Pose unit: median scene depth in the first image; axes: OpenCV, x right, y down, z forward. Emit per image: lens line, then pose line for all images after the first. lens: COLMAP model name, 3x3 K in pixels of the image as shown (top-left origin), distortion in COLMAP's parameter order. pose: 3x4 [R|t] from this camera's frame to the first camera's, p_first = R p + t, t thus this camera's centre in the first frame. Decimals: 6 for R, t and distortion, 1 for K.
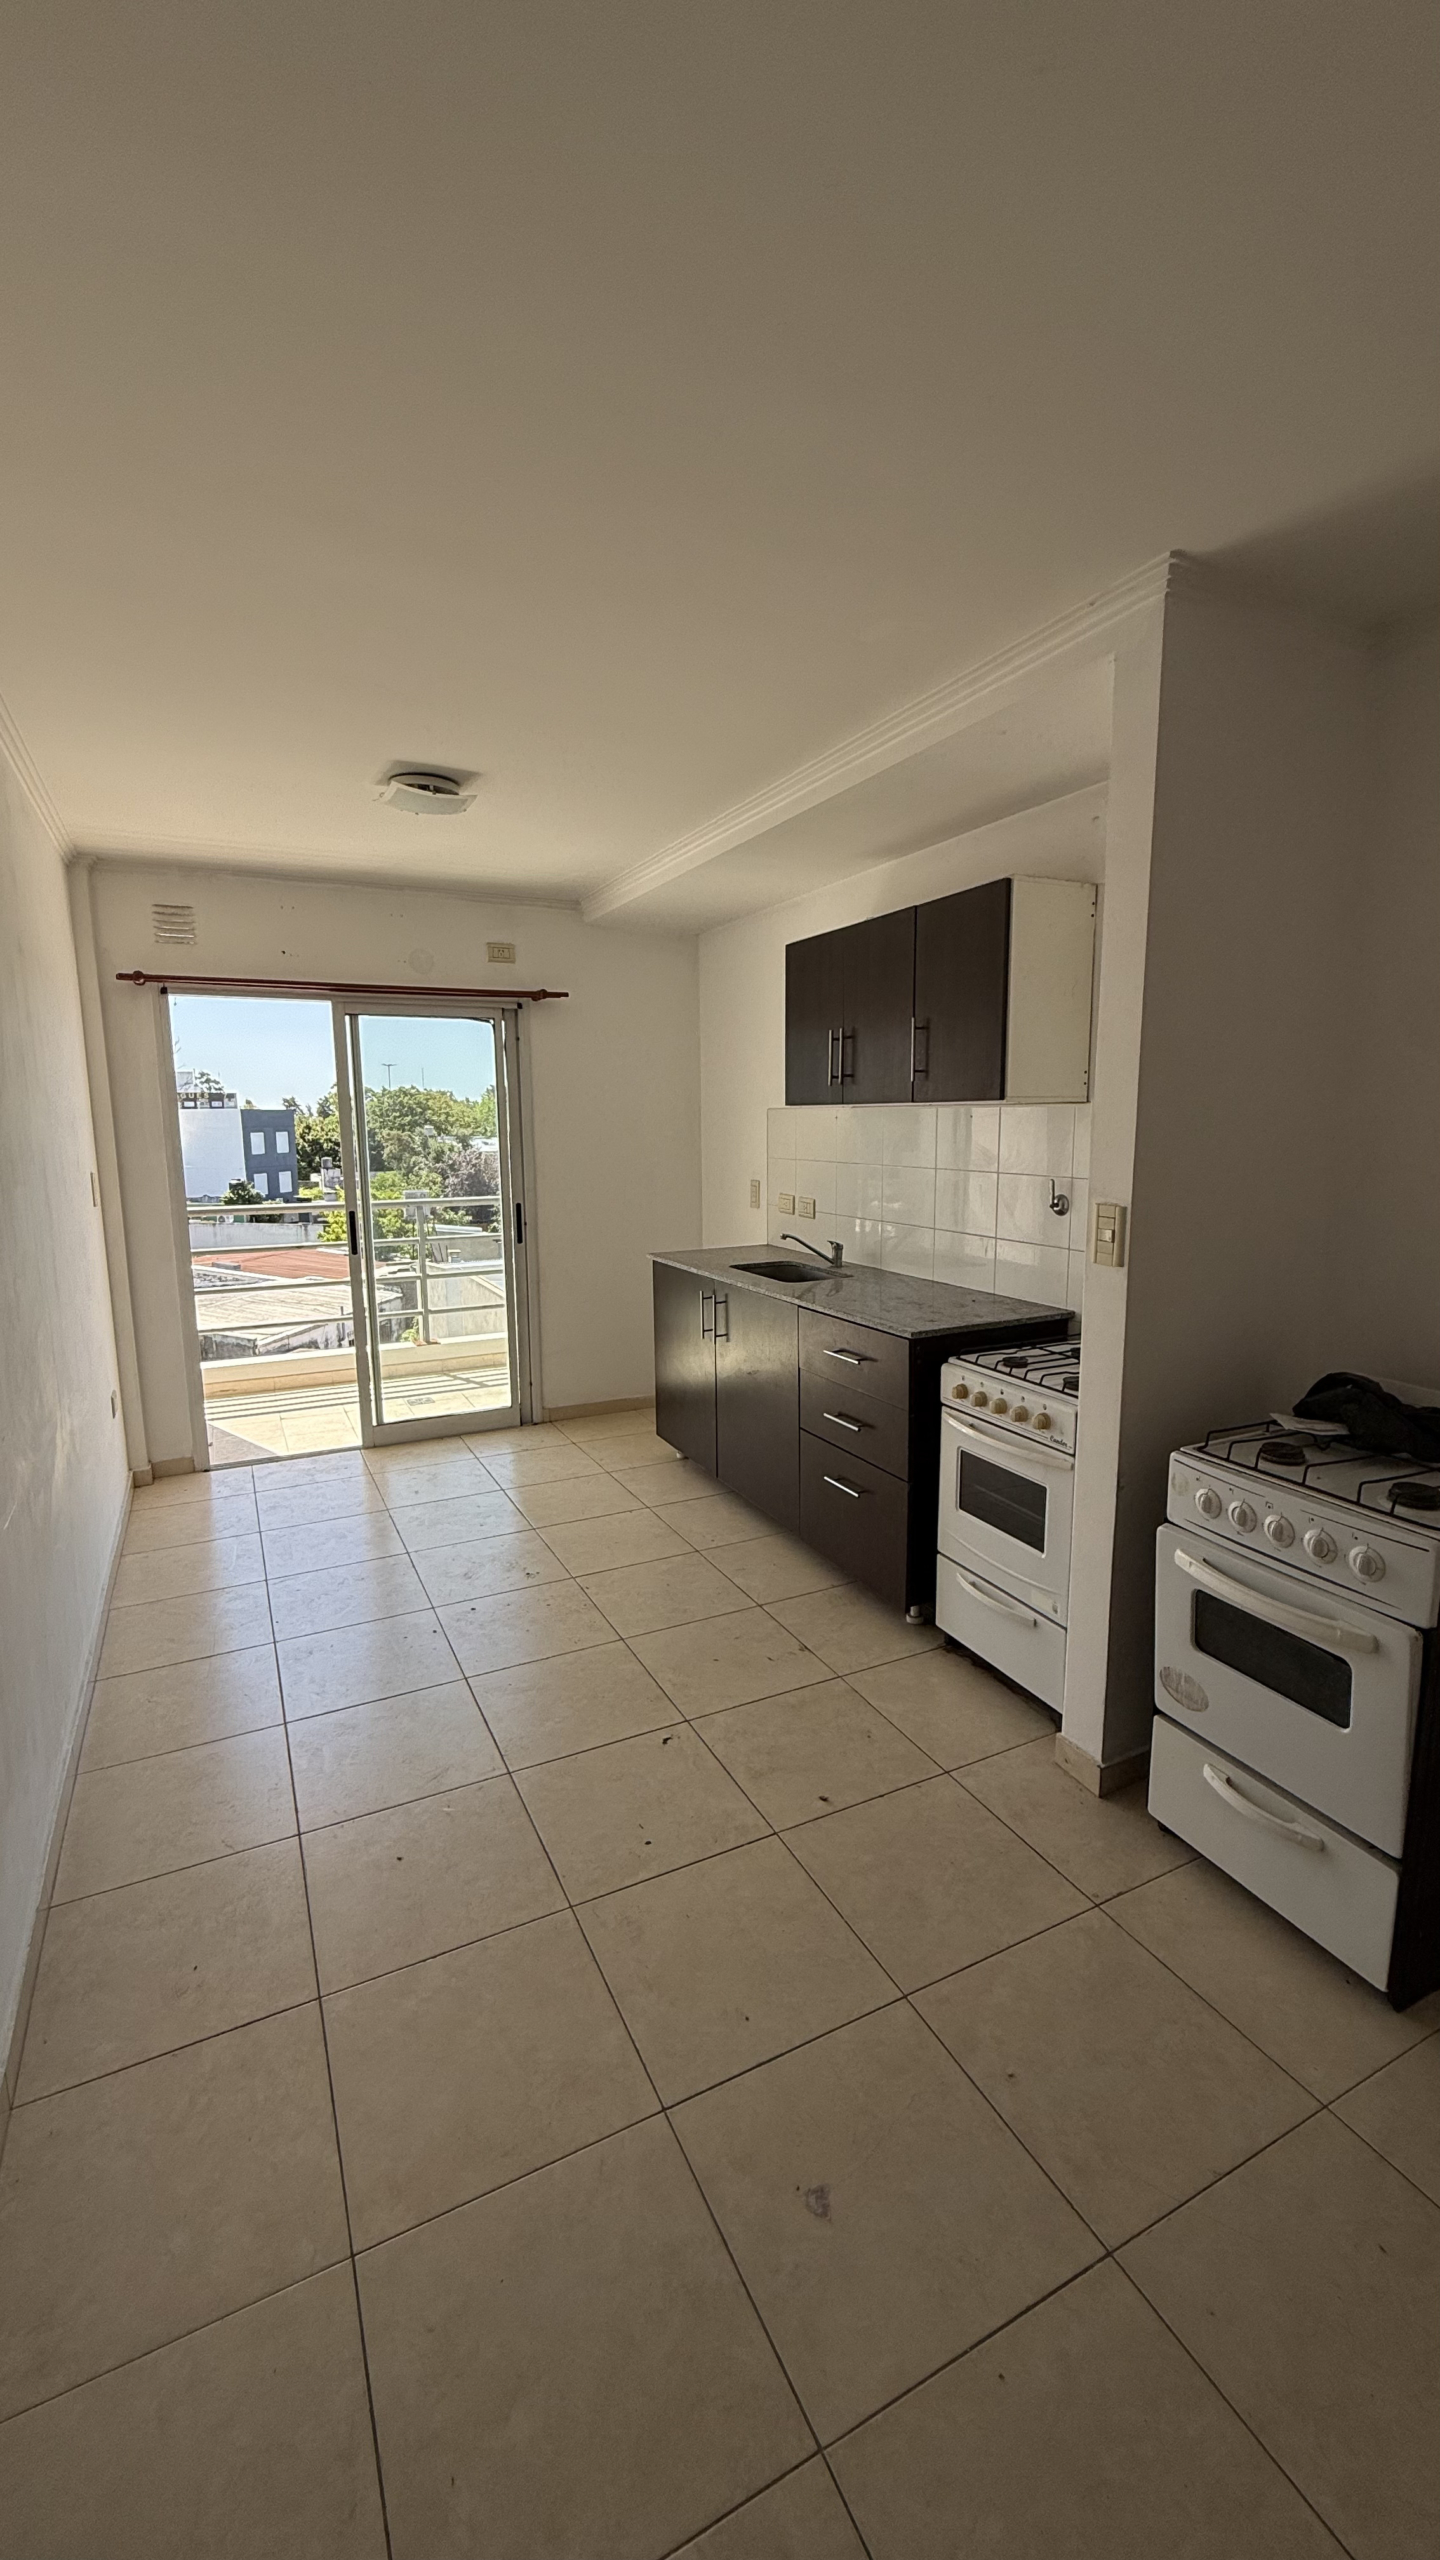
lens RADIAL K [[1010.9, 0, 720.0], [0, 1010.9, 1280.0], [0, 0, 1]] dist [0.001499, 0.000299]
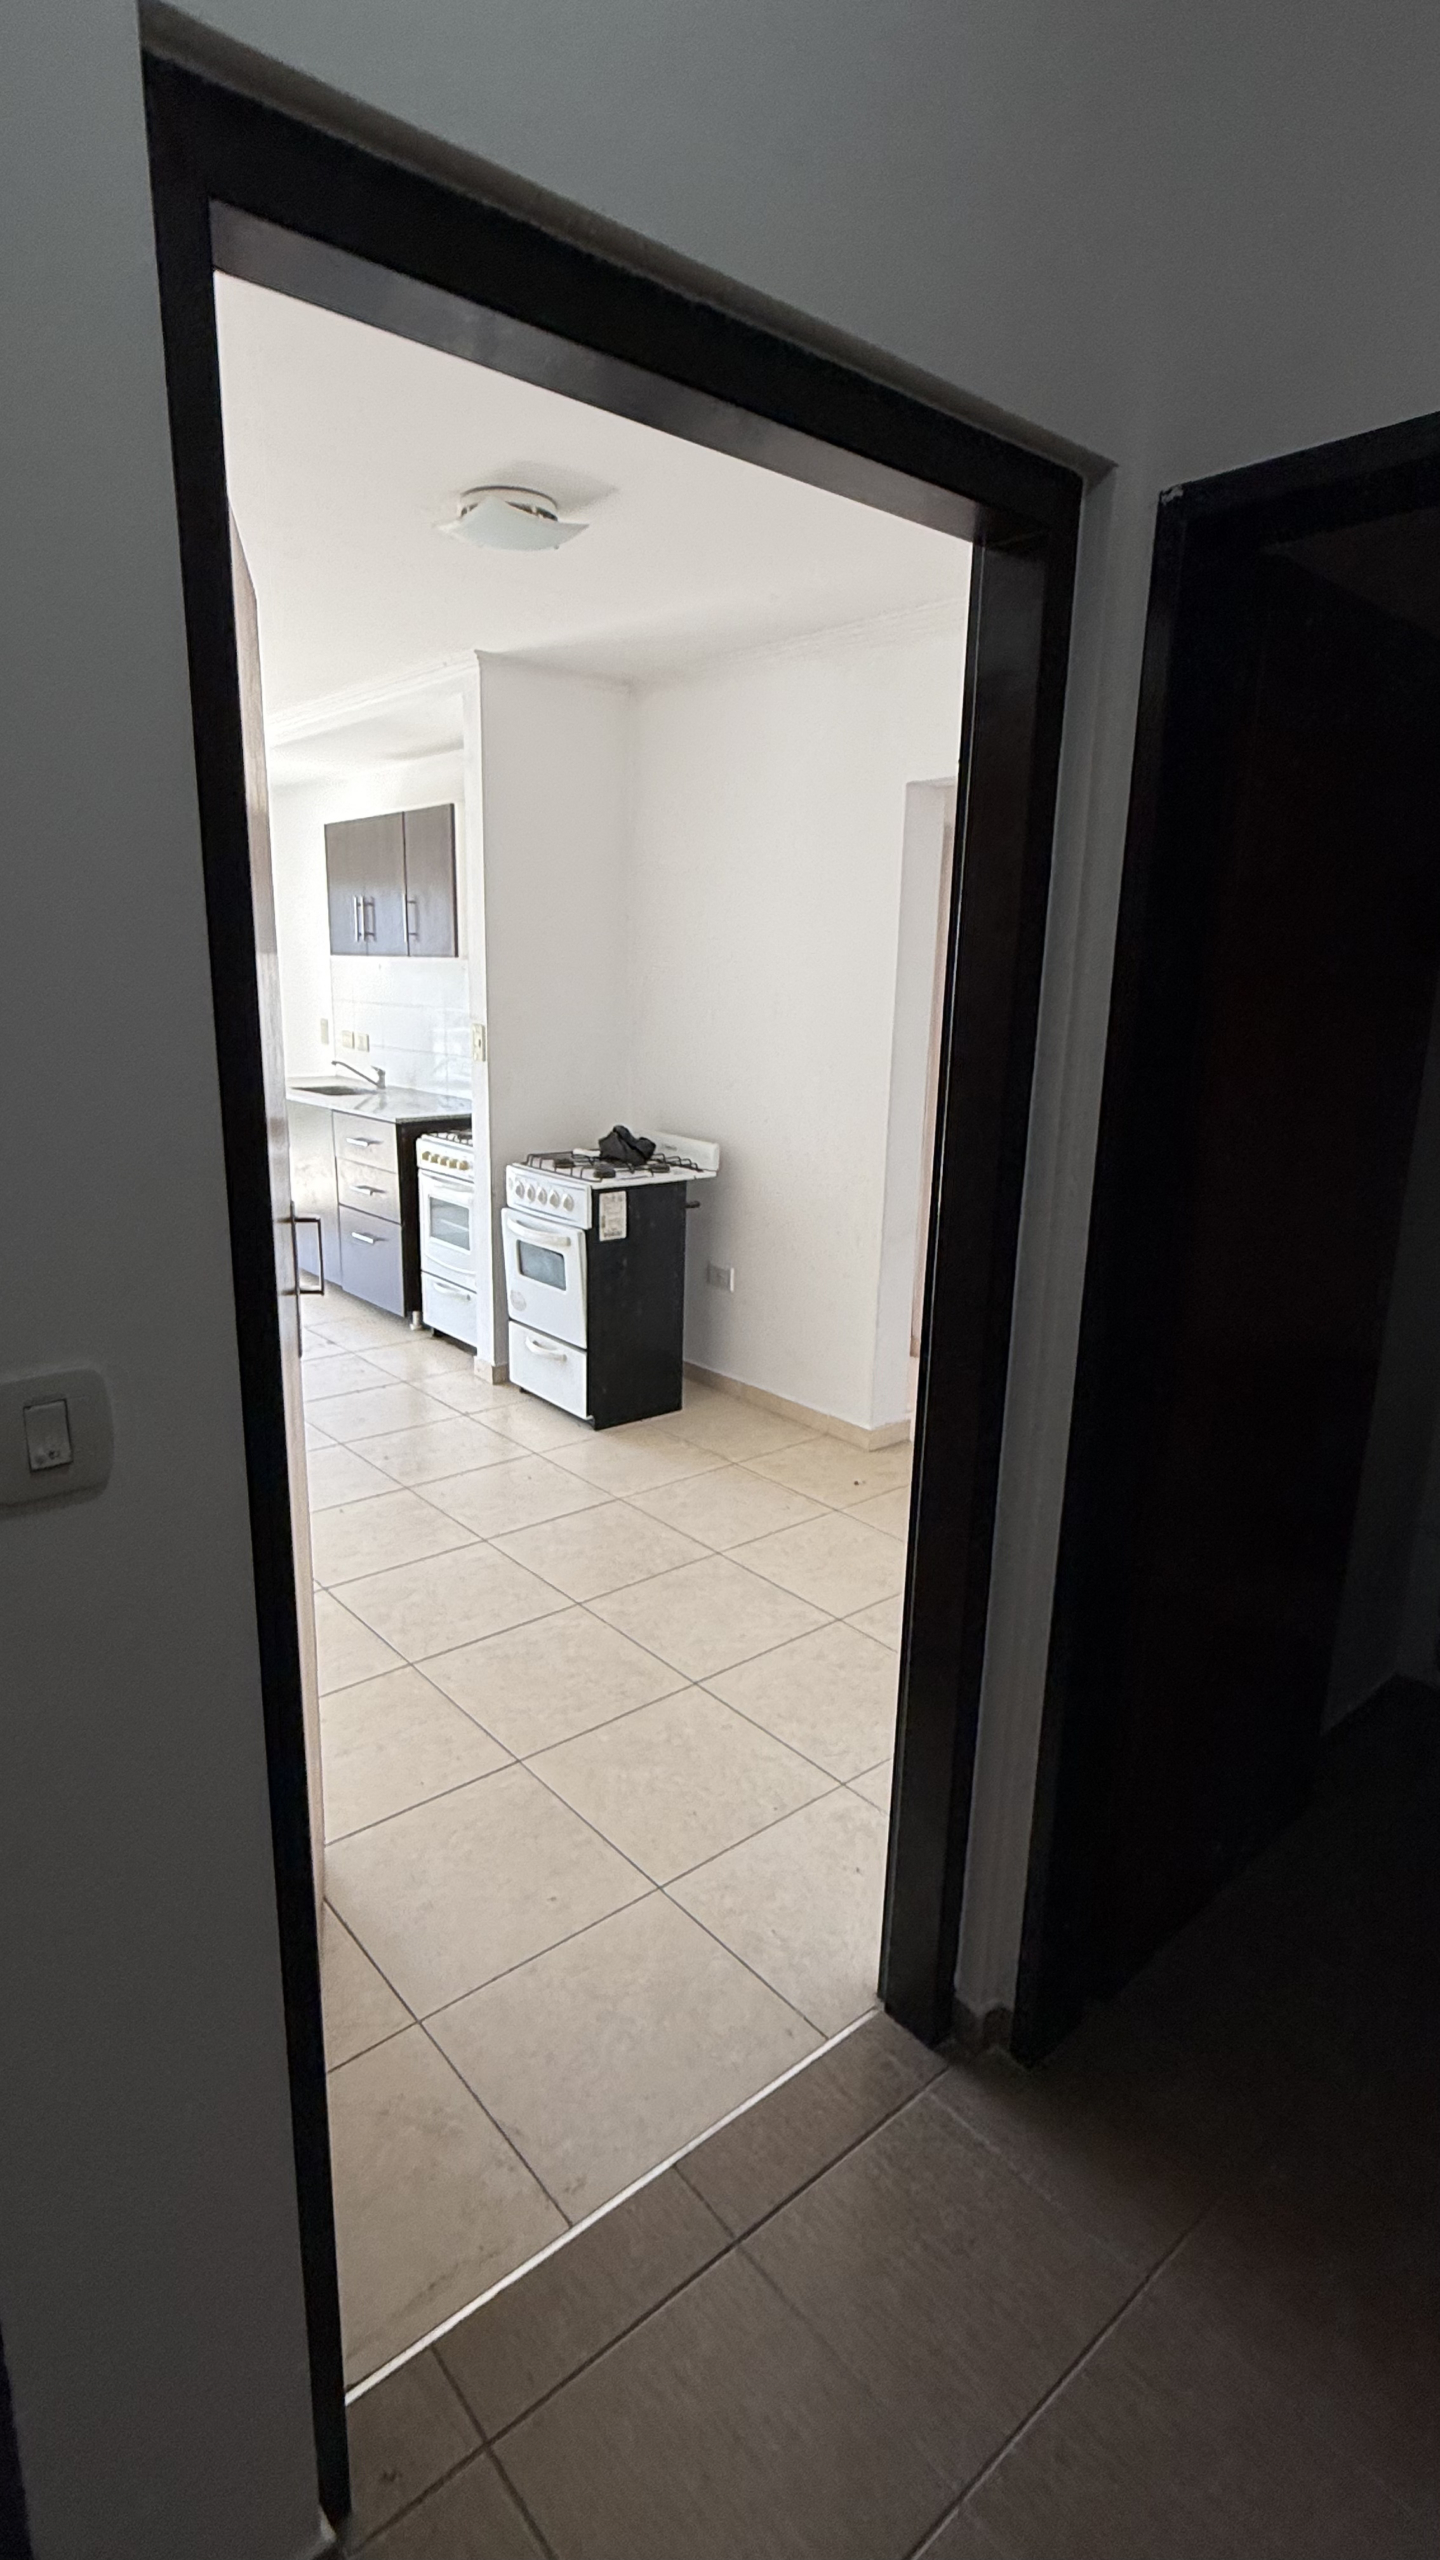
lens RADIAL K [[1263.3, 0, 720.0], [0, 1263.3, 1280.0], [0, 0, 1]] dist [-0.001106, -0.000080]
pose [[0.969080, -0.029569, 0.244969, 0.140613], [0.008651, 0.996255, 0.086028, 0.097998], [-0.246595, -0.081249, 0.965707, -0.666994]]
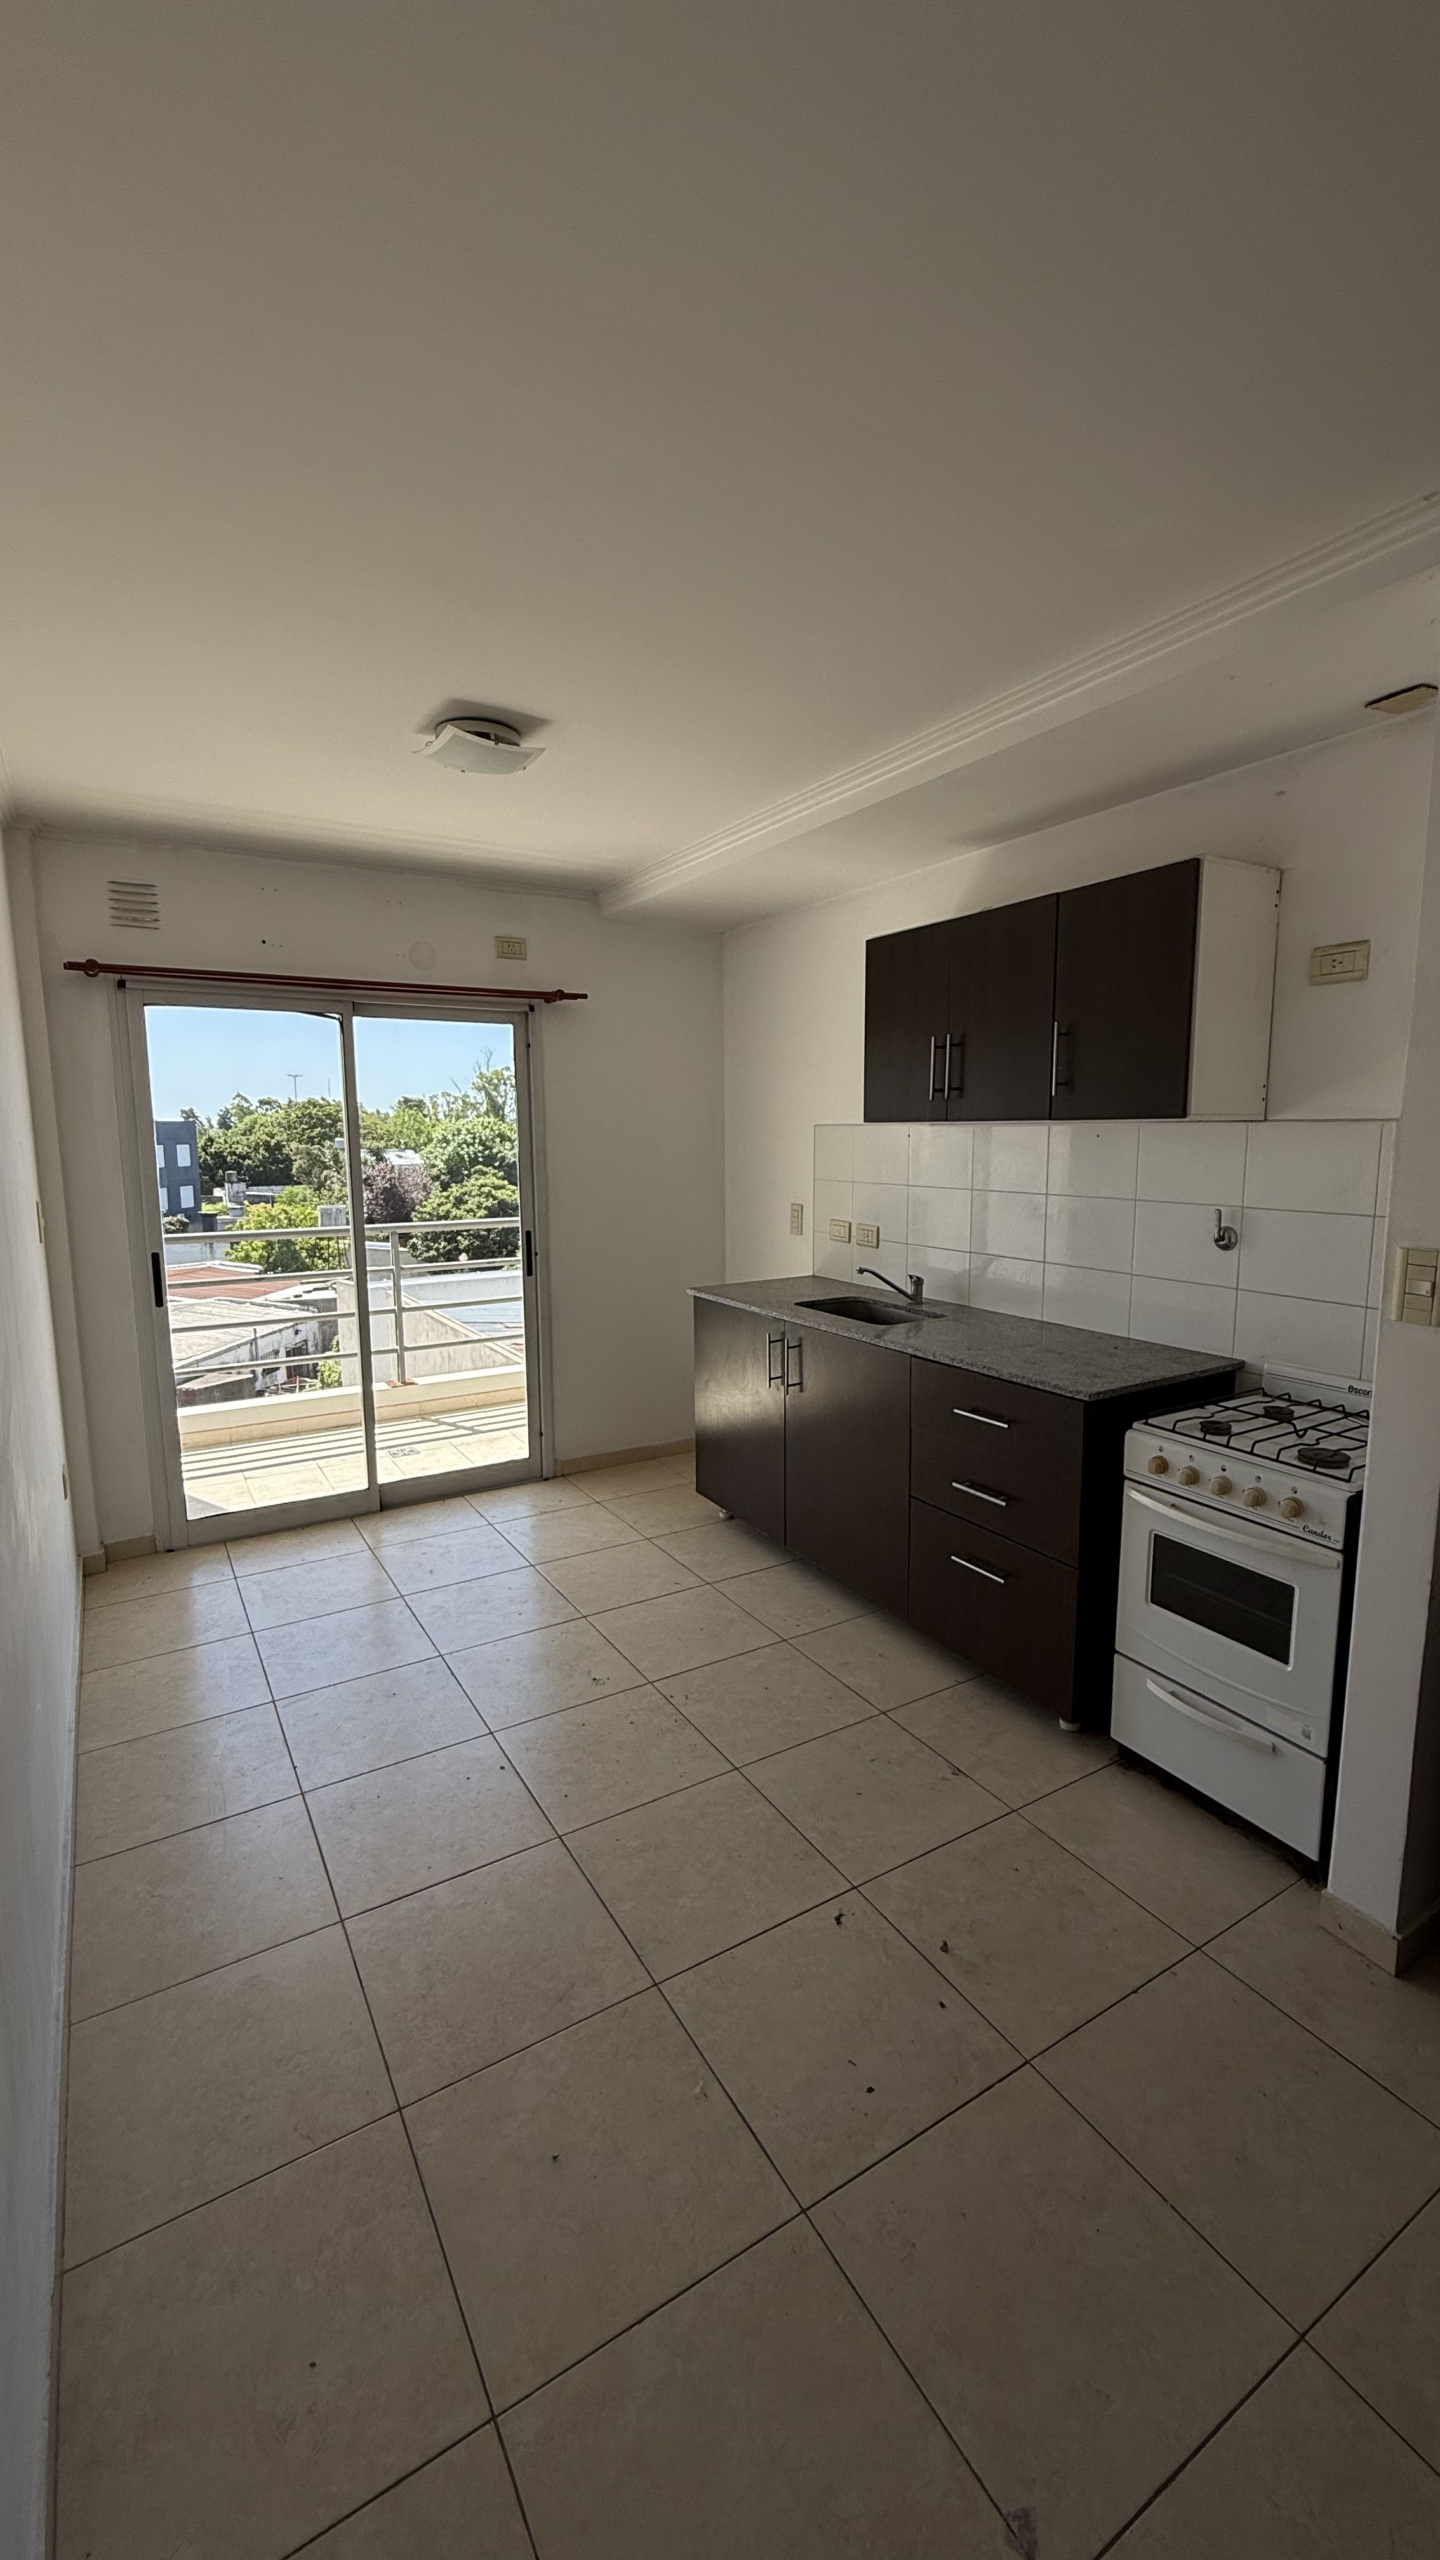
lens RADIAL K [[1010.9, 0, 720.0], [0, 1010.9, 1280.0], [0, 0, 1]] dist [0.001499, 0.000299]
pose [[0.996625, -0.009930, 0.081483, -0.136925], [0.010949, 0.999867, -0.012068, -0.026578], [-0.081352, 0.012920, 0.996602, 0.136891]]
